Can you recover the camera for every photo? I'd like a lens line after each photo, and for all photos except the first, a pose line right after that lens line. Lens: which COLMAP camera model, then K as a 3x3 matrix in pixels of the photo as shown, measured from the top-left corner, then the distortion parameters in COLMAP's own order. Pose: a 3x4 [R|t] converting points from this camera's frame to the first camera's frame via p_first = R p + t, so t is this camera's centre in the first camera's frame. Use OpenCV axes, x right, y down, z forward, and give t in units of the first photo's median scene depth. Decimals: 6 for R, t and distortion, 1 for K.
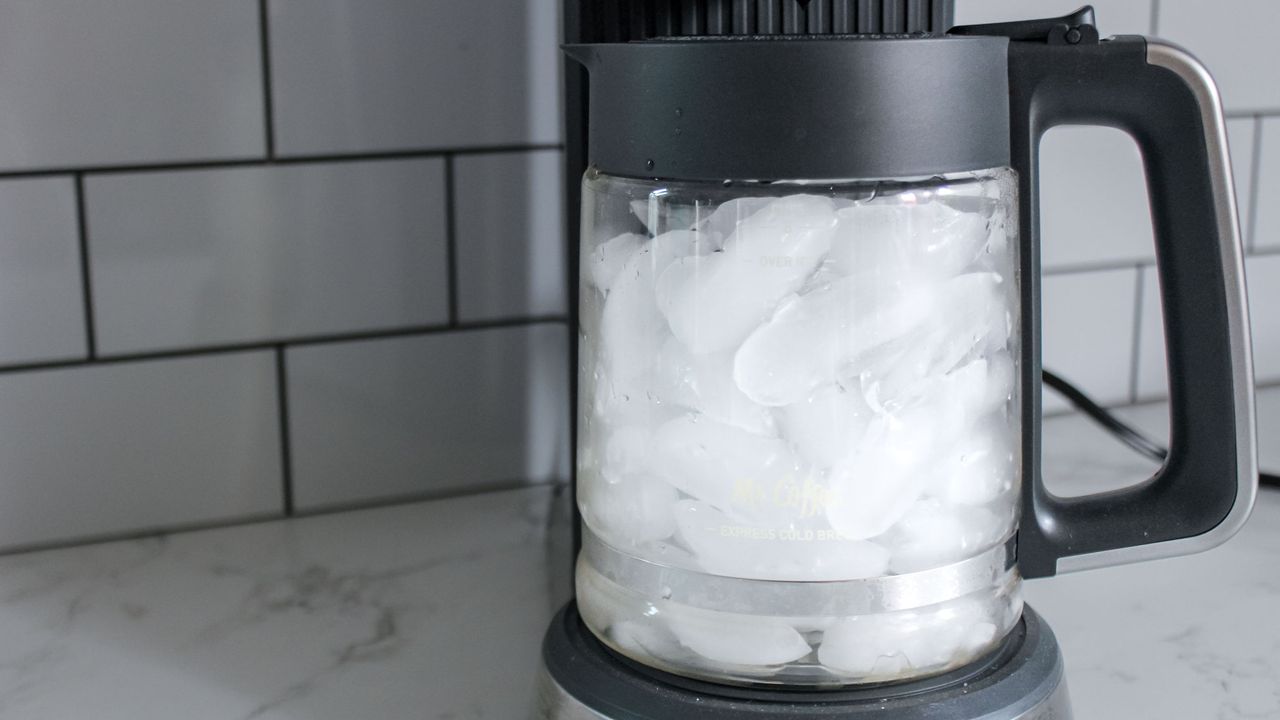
lens RADIAL K [[1937.6, 0, 640.0], [0, 1937.6, 360.0], [0, 0, 1]] dist [-0.159342, 0.094747]
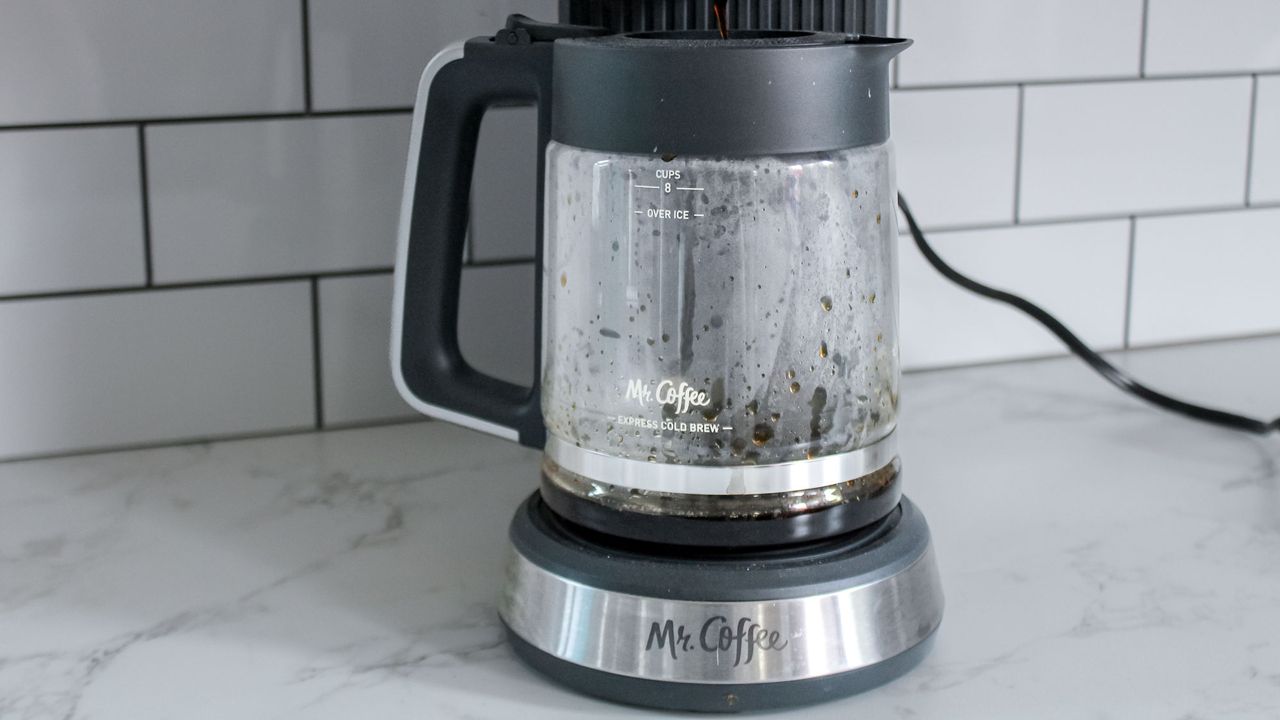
lens RADIAL K [[1923.6, 0, 640.0], [0, 1923.6, 360.0], [0, 0, 1]] dist [-0.213817, -0.003252]
pose [[0.999409, 0.025304, -0.023255, 0.036924], [-0.024599, 0.999244, 0.030121, 0.002301], [0.023999, -0.029531, 0.999276, -0.136063]]
